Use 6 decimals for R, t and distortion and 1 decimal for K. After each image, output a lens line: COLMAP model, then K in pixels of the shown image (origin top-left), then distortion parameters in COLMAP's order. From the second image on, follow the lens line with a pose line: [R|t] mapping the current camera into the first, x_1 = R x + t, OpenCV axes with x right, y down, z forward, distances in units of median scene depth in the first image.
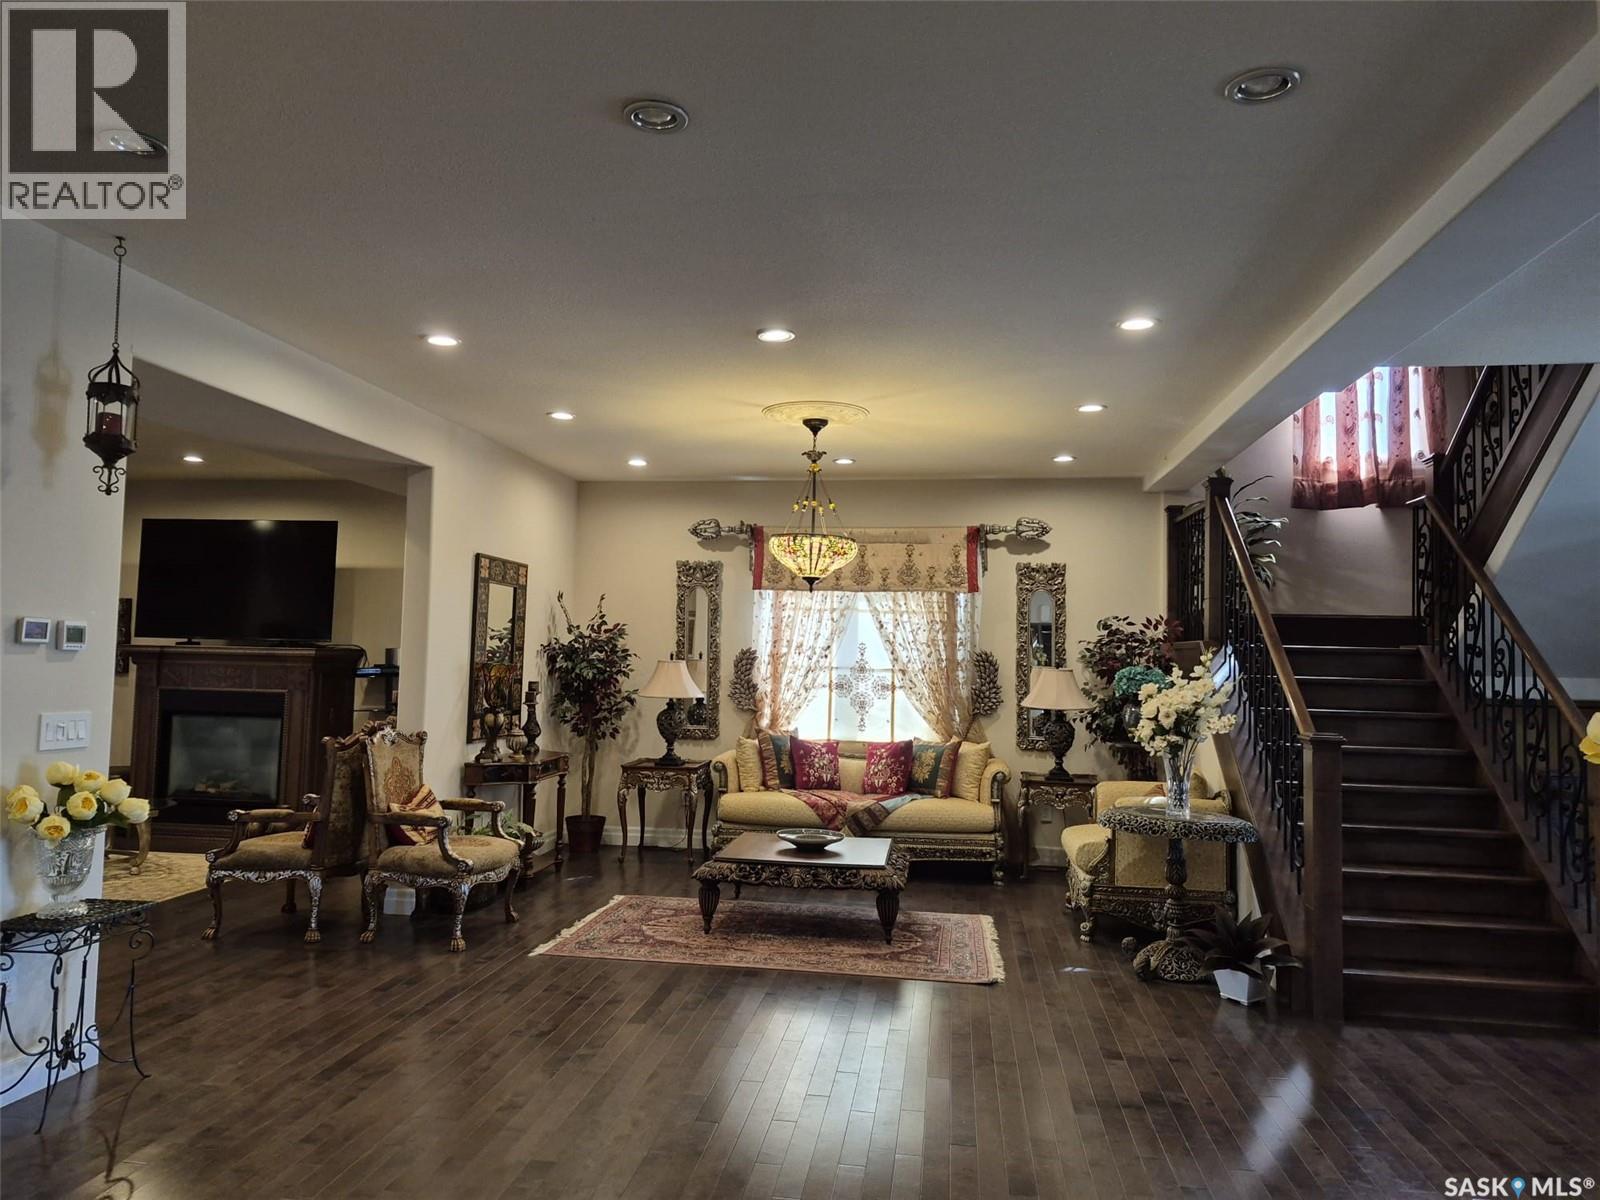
lens RADIAL K [[1123.1, 0, 800.8], [0, 1123.1, 602.7], [0, 0, 1]] dist [0.004483, -0.000162]
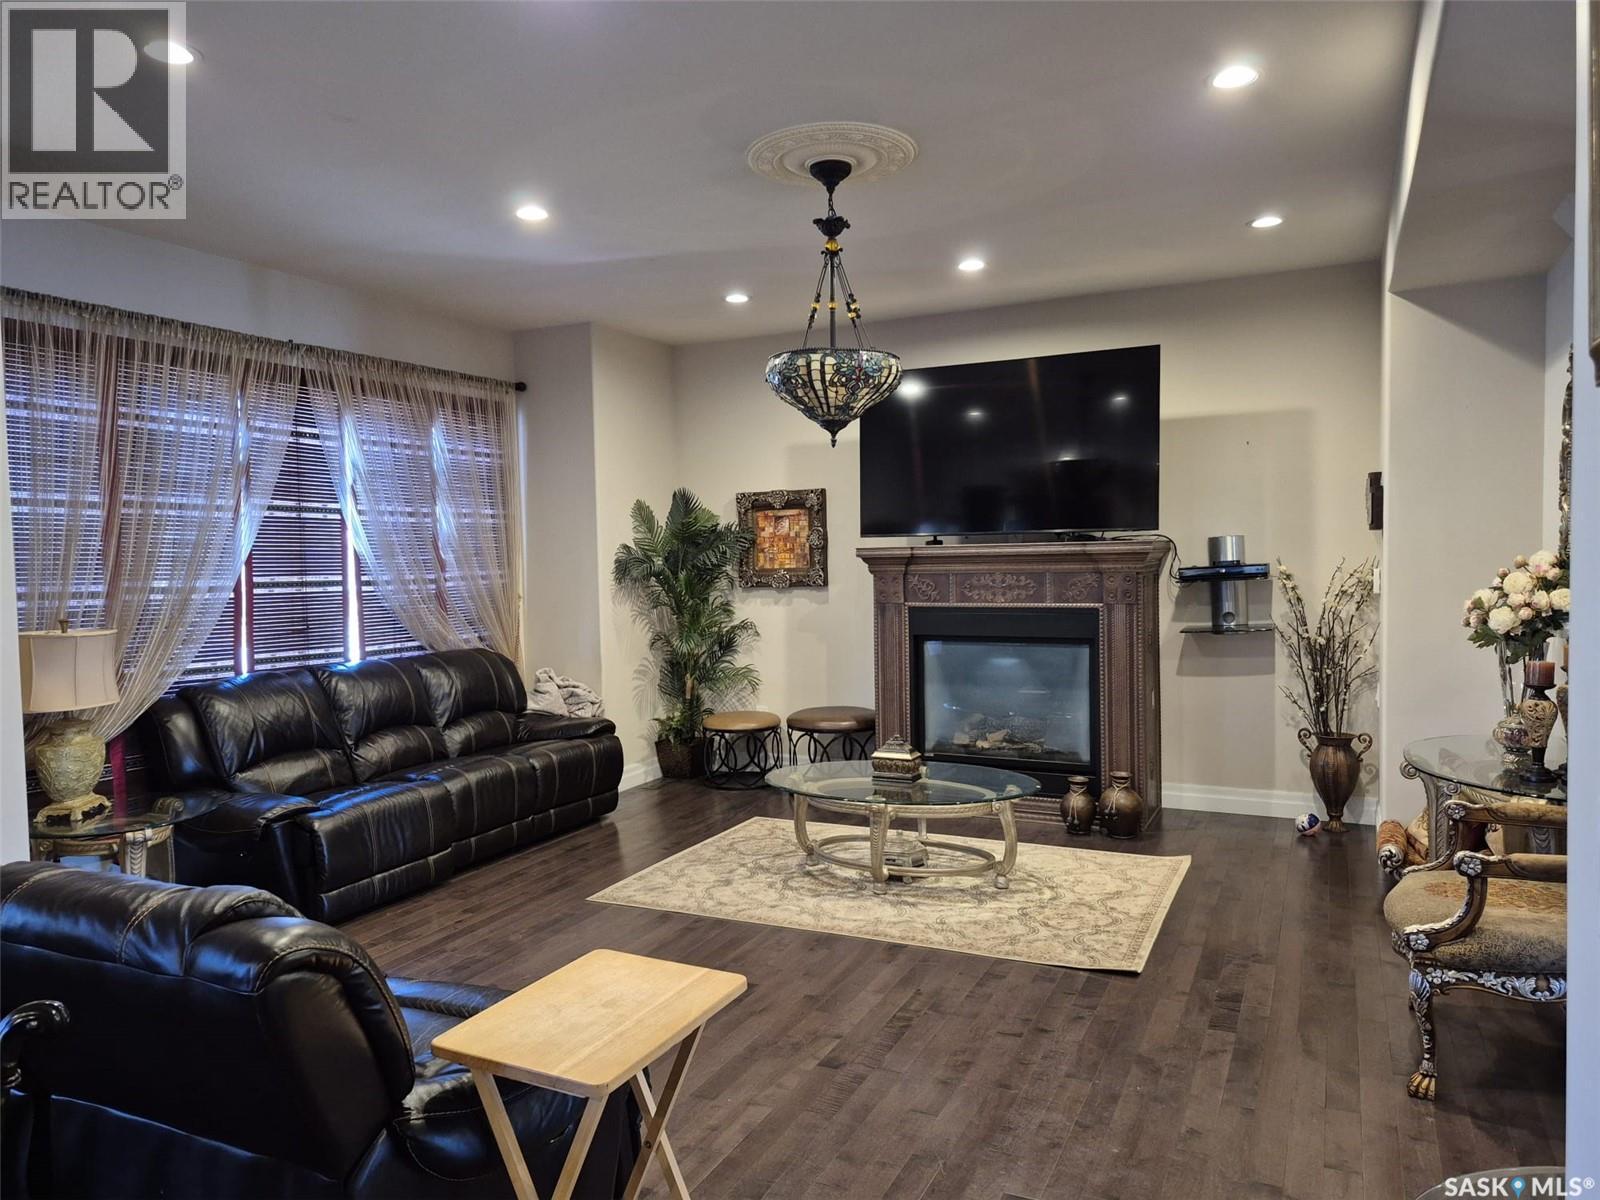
lens RADIAL K [[1123.1, 0, 798.8], [0, 1123.1, 599.0], [0, 0, 1]] dist [0.004483, -0.000162]
pose [[0.947328, -0.023921, -0.319370, -0.406708], [0.051292, 0.995667, 0.077570, 0.011905], [0.316130, -0.089866, 0.944450, 0.289199]]
